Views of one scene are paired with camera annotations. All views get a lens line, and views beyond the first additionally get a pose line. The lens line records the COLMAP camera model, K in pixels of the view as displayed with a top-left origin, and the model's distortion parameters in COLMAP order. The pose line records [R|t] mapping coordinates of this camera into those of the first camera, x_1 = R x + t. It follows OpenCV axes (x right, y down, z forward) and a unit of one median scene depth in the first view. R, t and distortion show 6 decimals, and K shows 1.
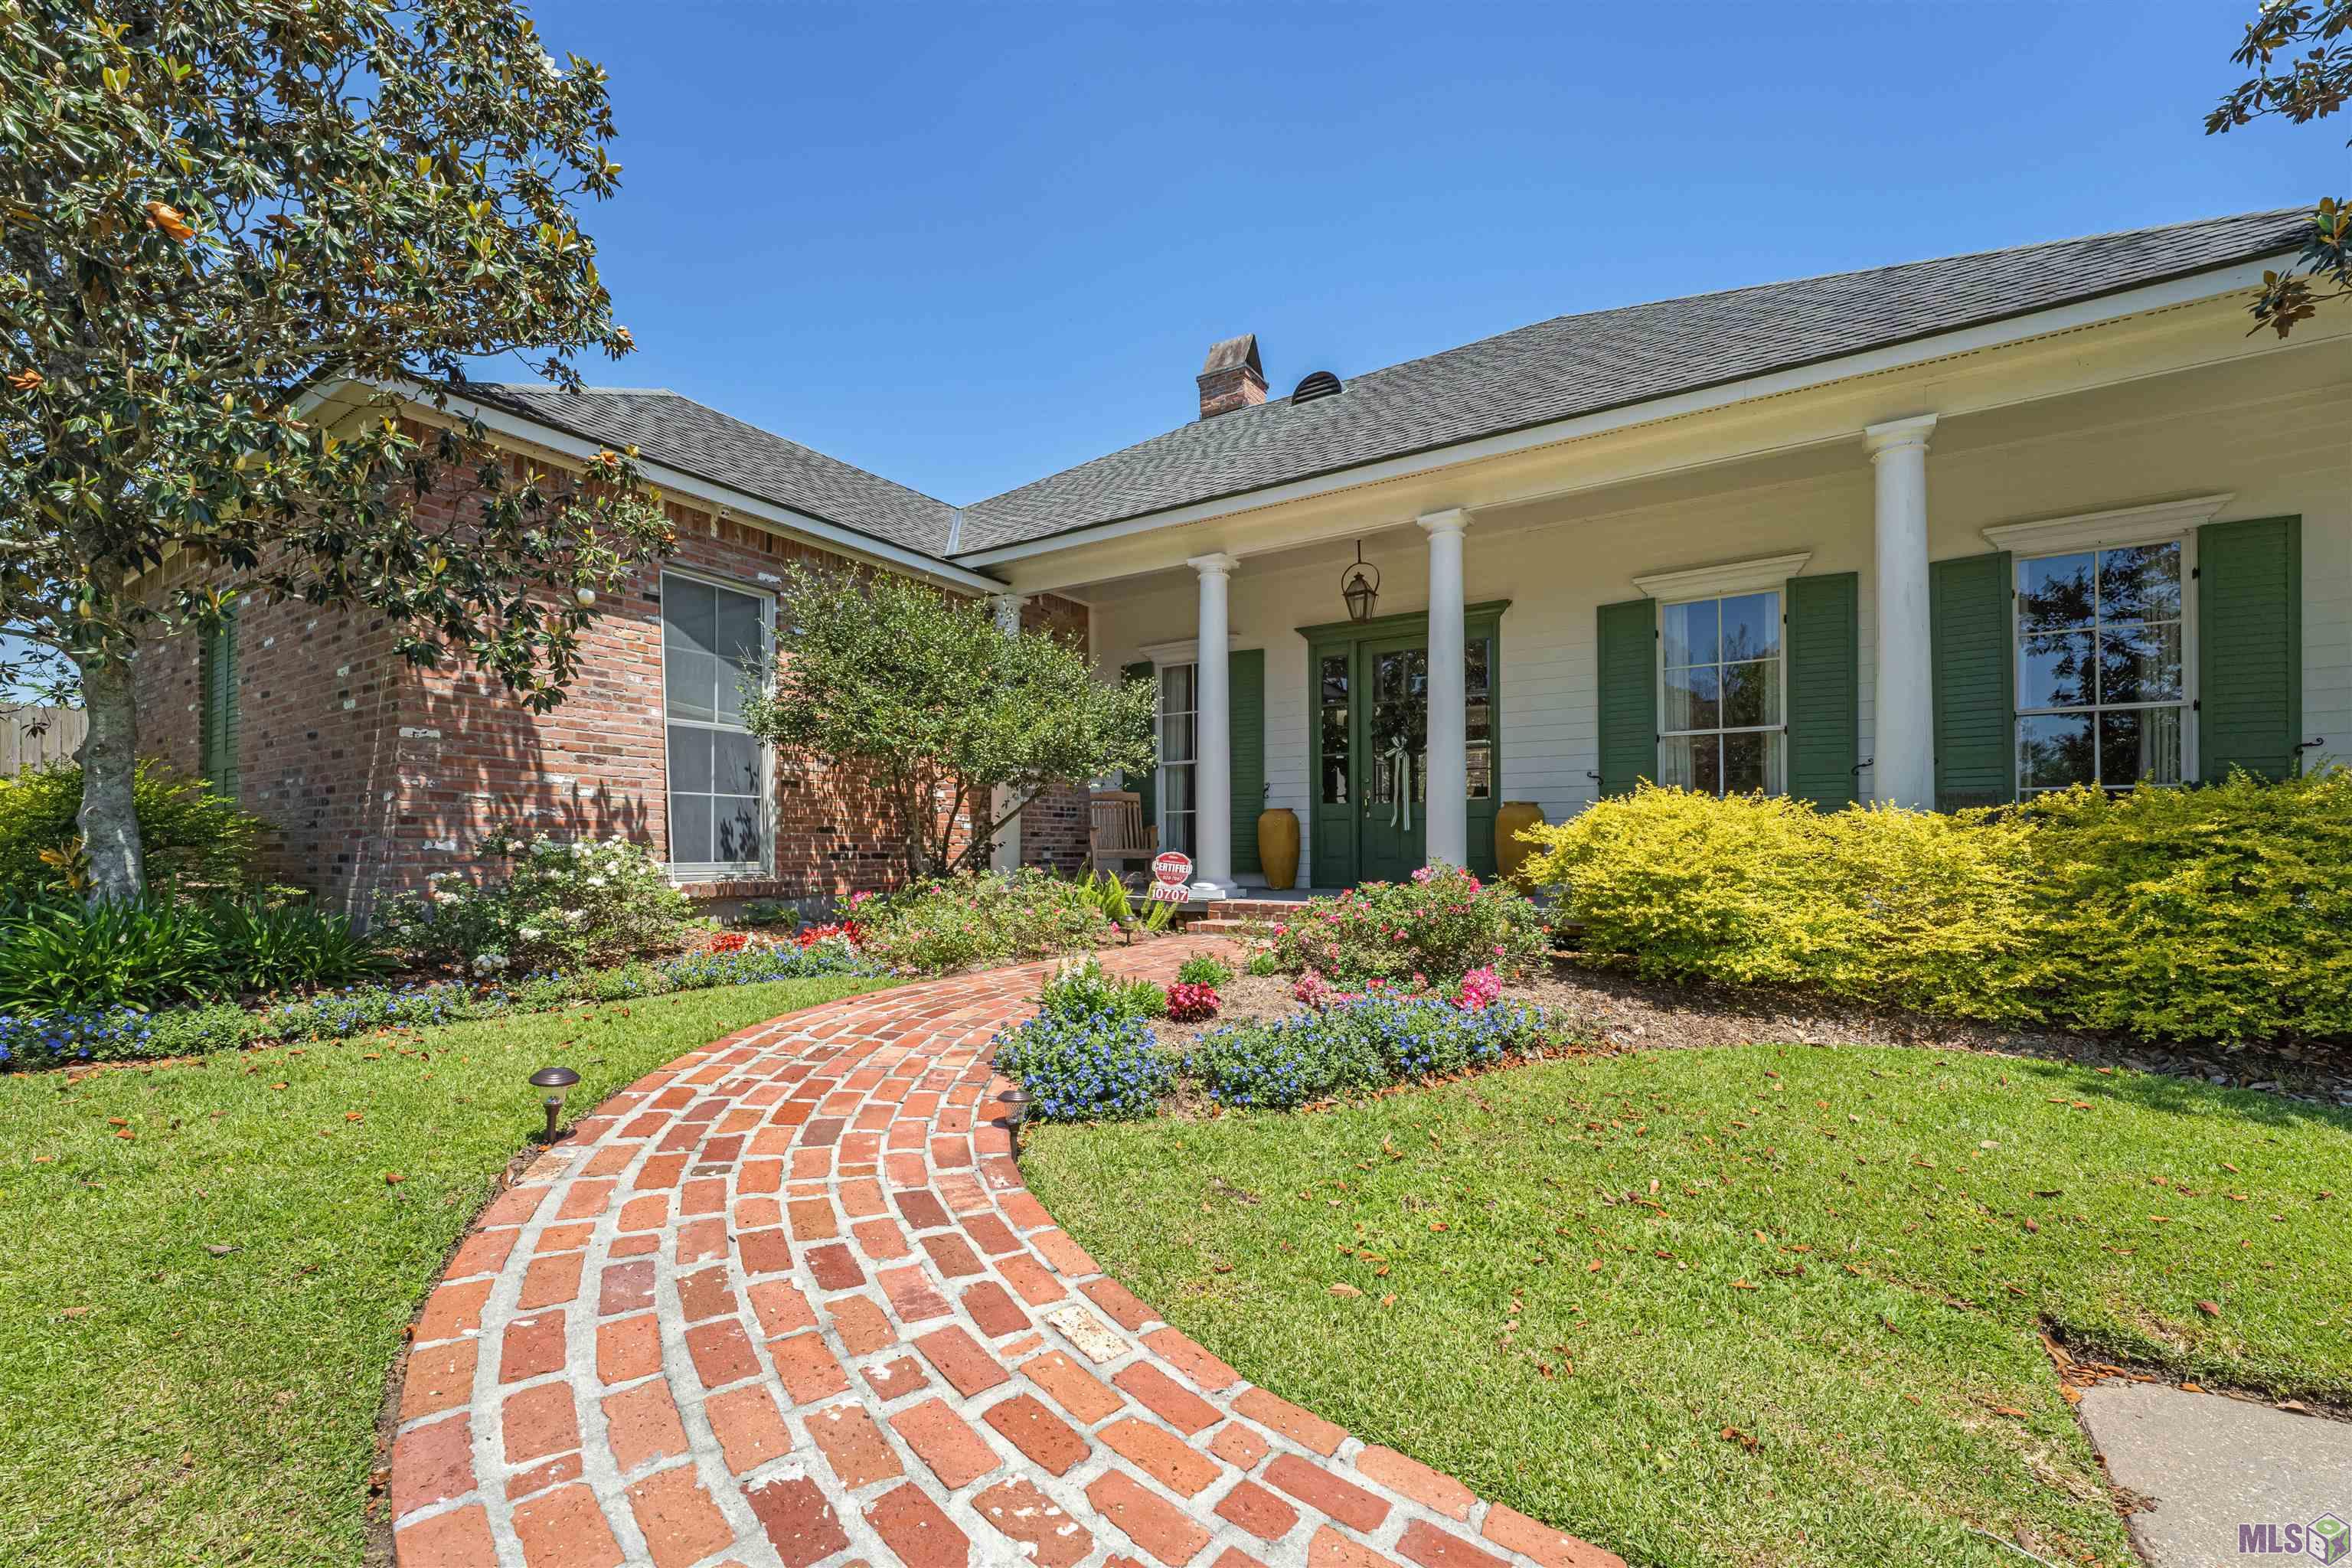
lens RADIAL K [[946.4, 0, 1174.6], [0, 946.4, 777.4], [0, 0, 1]] dist [0.000044, 0.000057]
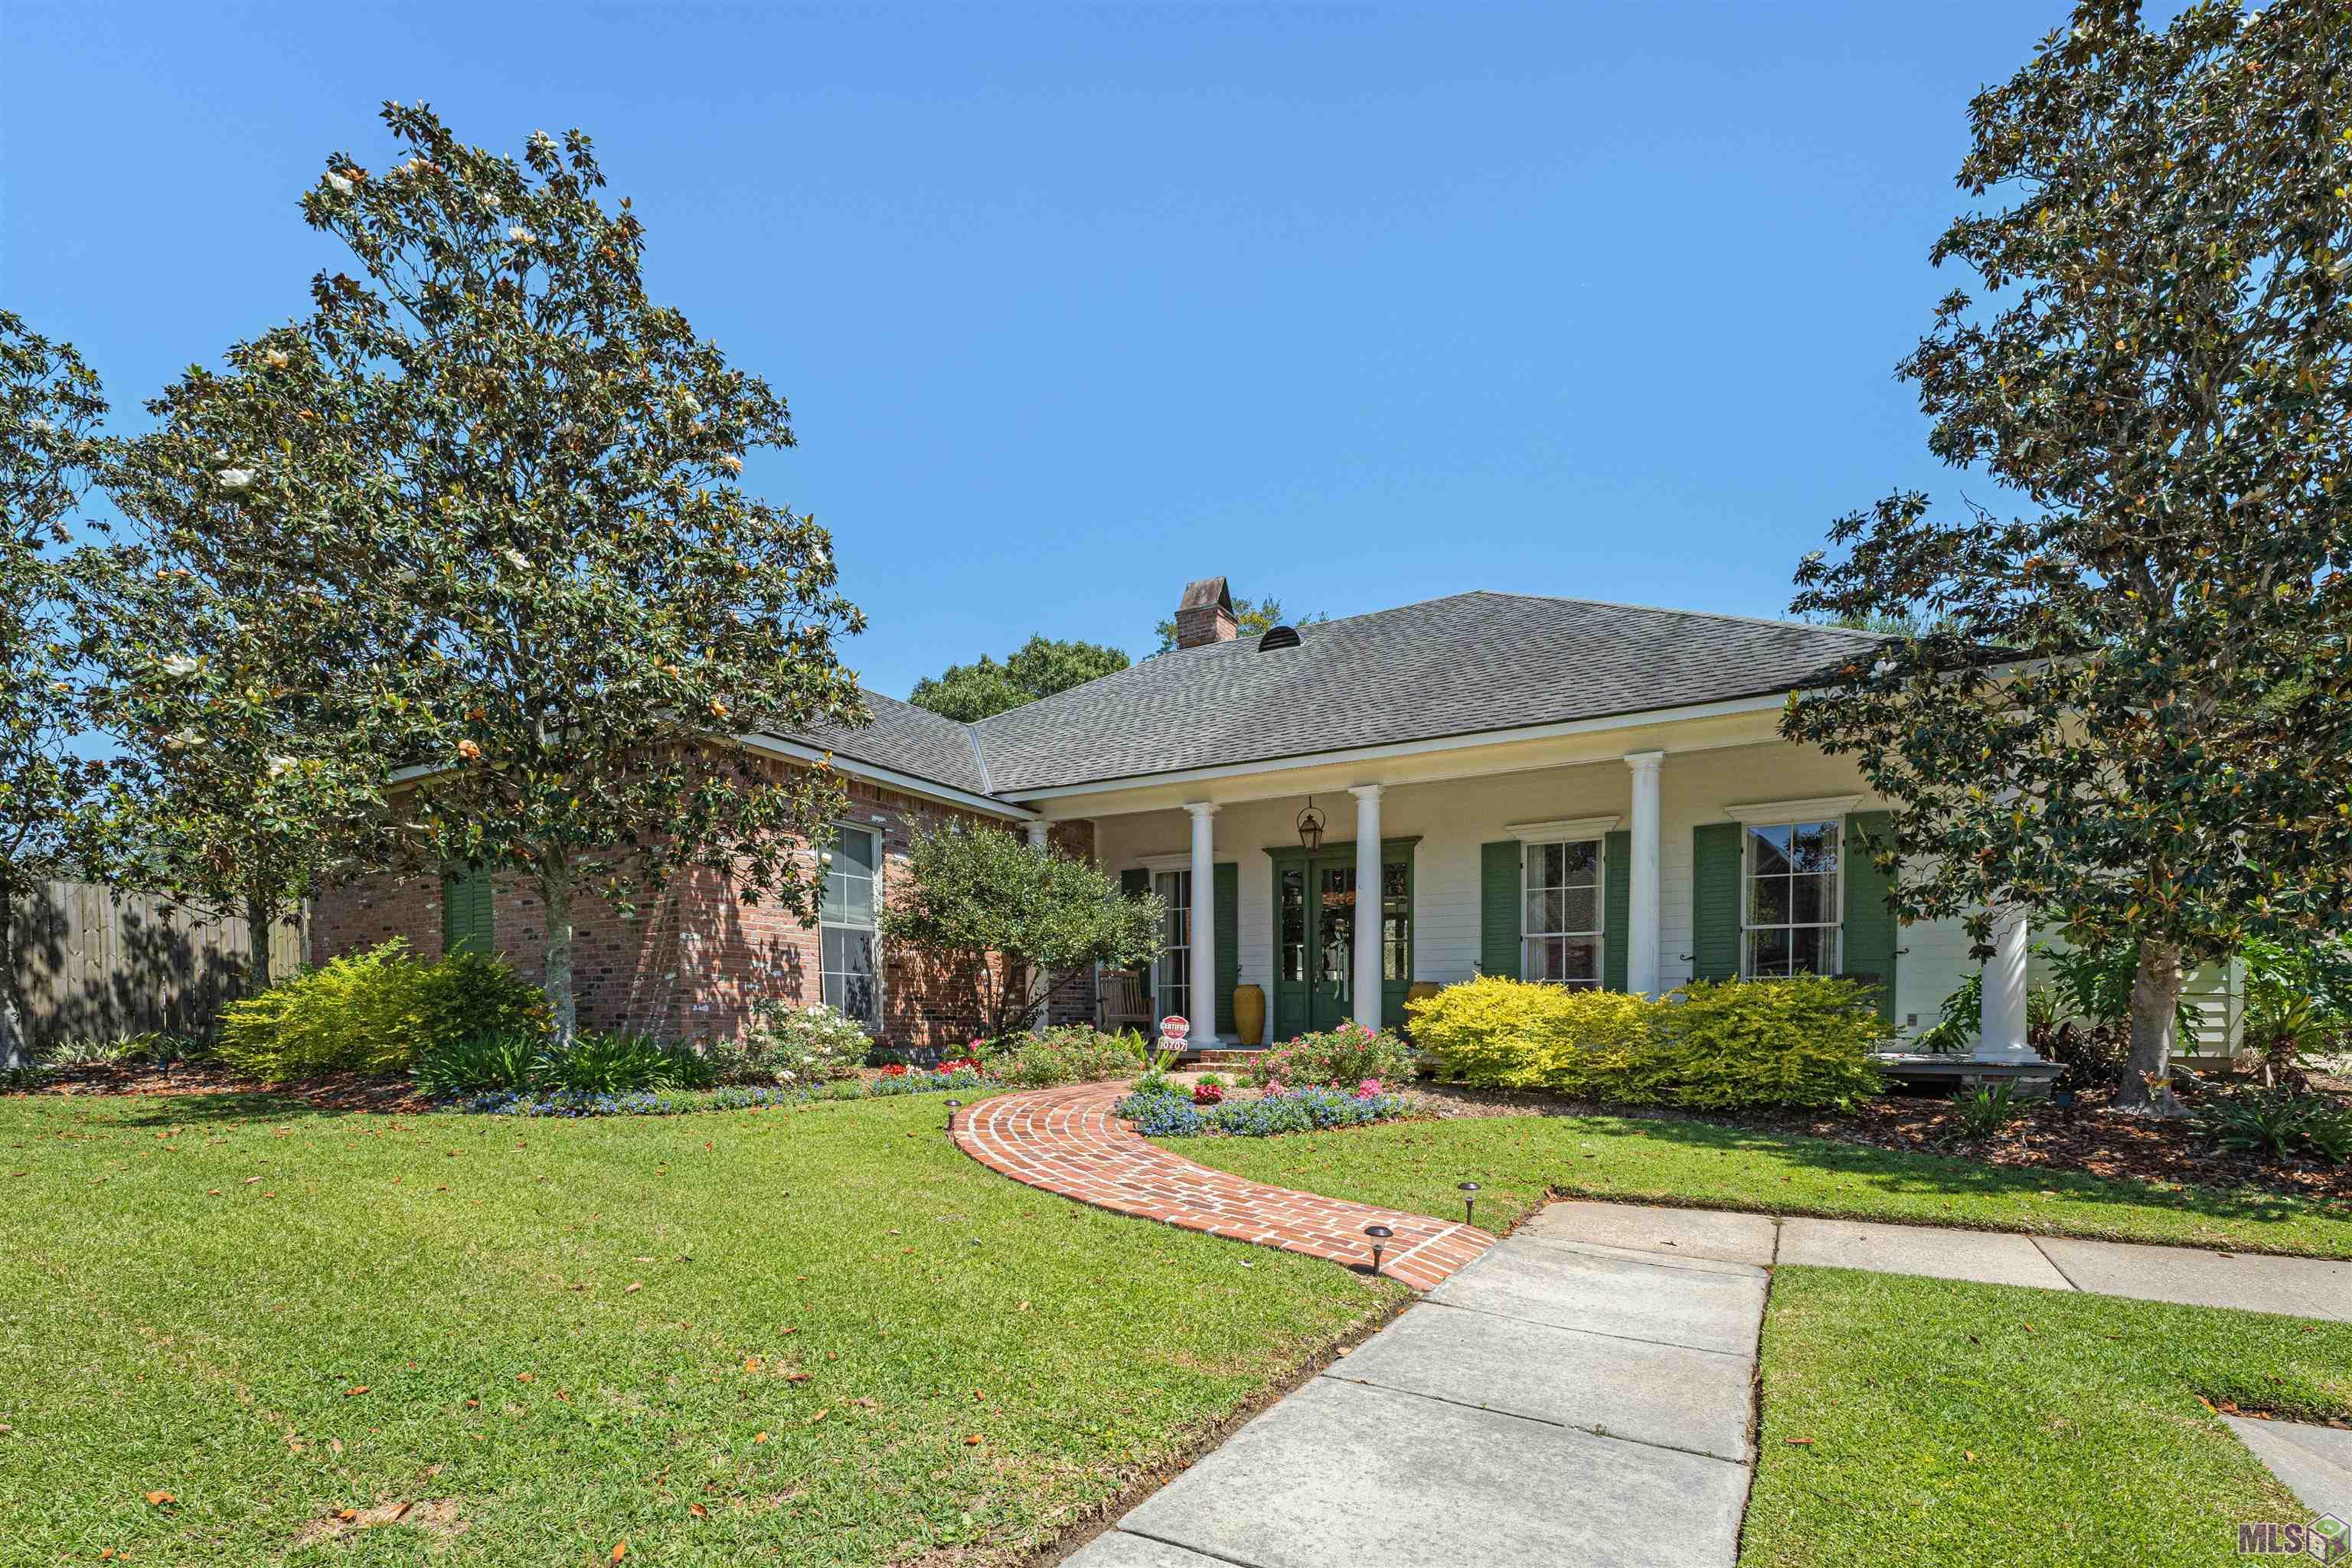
lens RADIAL K [[951.0, 0, 1033.9], [0, 951.0, 962.2], [0, 0, 1]] dist [0.000832, 0.000060]
pose [[0.994632, 0.000831, -0.103477, -0.096227], [0.000940, 0.999854, 0.017071, -0.040041], [0.103476, -0.017076, 0.994485, -0.663601]]
